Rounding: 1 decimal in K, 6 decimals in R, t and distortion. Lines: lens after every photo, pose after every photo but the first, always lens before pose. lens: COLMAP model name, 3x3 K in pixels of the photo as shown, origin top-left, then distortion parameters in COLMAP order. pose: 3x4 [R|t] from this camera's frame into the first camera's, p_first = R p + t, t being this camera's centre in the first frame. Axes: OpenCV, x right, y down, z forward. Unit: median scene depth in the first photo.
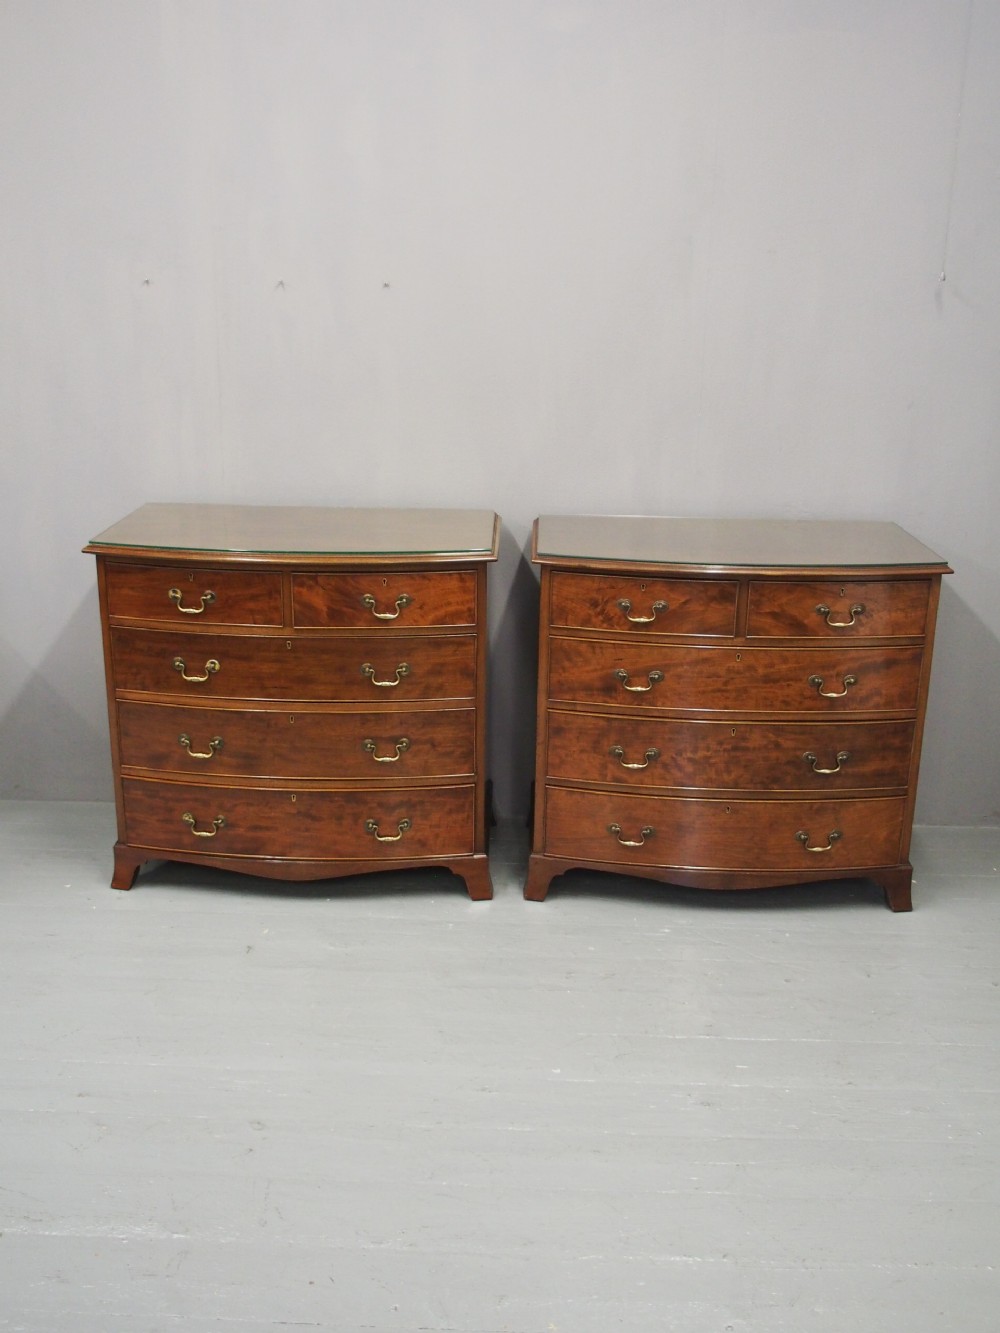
lens RADIAL K [[1312.6, 0, 500.0], [0, 1312.6, 666.5], [0, 0, 1]] dist [0.001819, -0.000771]
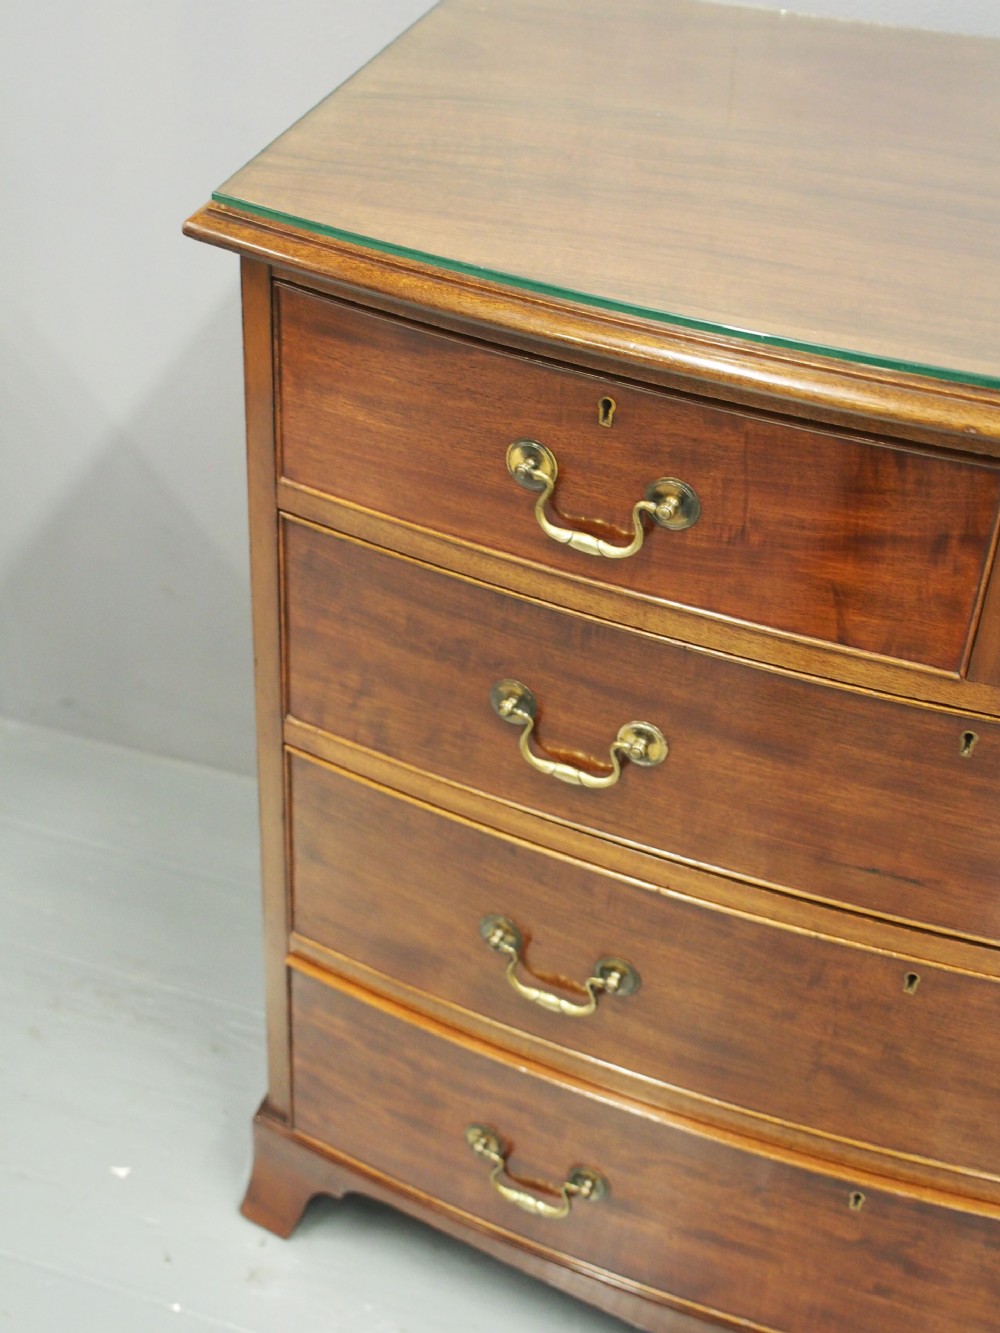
lens RADIAL K [[1834.7, 0, 501.1], [0, 1834.7, 621.8], [0, 0, 1]] dist [-0.003248, 0.003778]
pose [[0.961625, 0.180302, -0.206805, -0.174256], [-0.114910, 0.949128, 0.293175, -0.122867], [0.249144, -0.258160, 0.933424, 0.661983]]
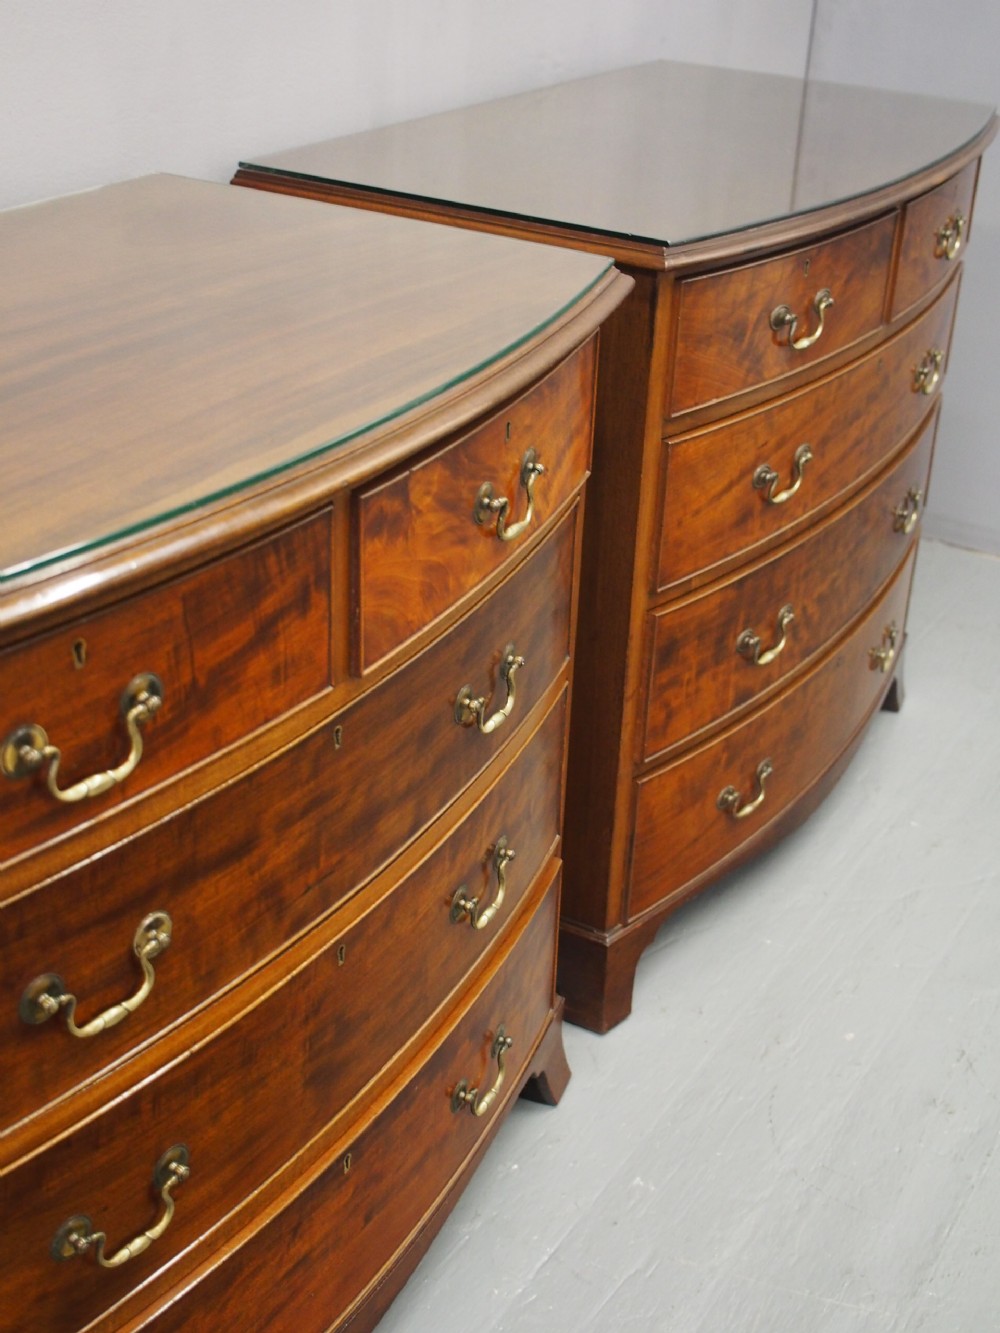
lens RADIAL K [[1750.4, 0, 500.0], [0, 1750.4, 666.5], [0, 0, 1]] dist [-0.014923, -0.005491]
pose [[0.493206, -0.399829, 0.772583, -0.430538], [0.226278, 0.916510, 0.329861, -0.148839], [-0.839968, 0.012129, 0.542501, 0.743793]]
